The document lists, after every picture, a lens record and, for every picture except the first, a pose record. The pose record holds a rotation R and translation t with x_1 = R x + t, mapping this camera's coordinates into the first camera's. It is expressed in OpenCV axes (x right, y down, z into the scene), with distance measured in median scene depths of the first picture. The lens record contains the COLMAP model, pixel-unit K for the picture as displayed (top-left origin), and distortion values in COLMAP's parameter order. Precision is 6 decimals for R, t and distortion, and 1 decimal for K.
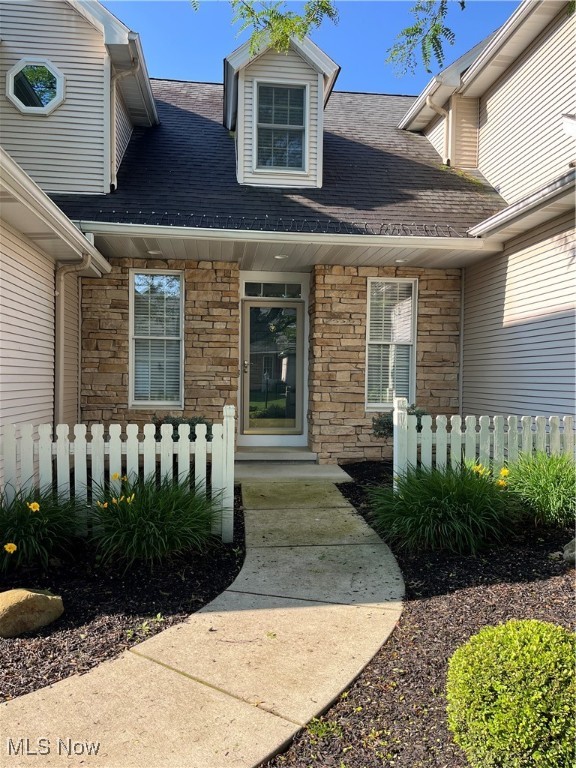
lens RADIAL K [[574.0, 0, 287.3], [0, 574.0, 389.2], [0, 0, 1]] dist [0.026196, -0.002456]
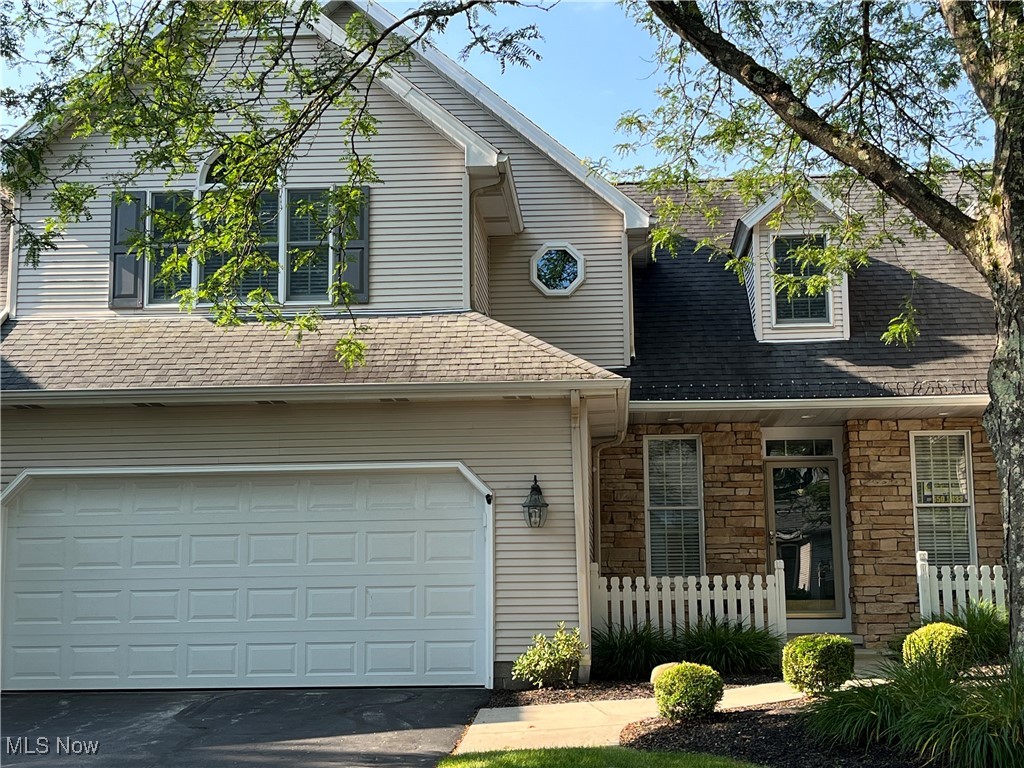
lens RADIAL K [[1501.8, 0, 506.9], [0, 1501.8, 388.0], [0, 0, 1]] dist [0.095097, 0.000000]
pose [[0.980497, -0.051574, -0.189645, -0.023070], [0.020366, 0.986423, -0.162958, 0.107113], [0.195475, 0.155918, 0.968235, -1.401275]]
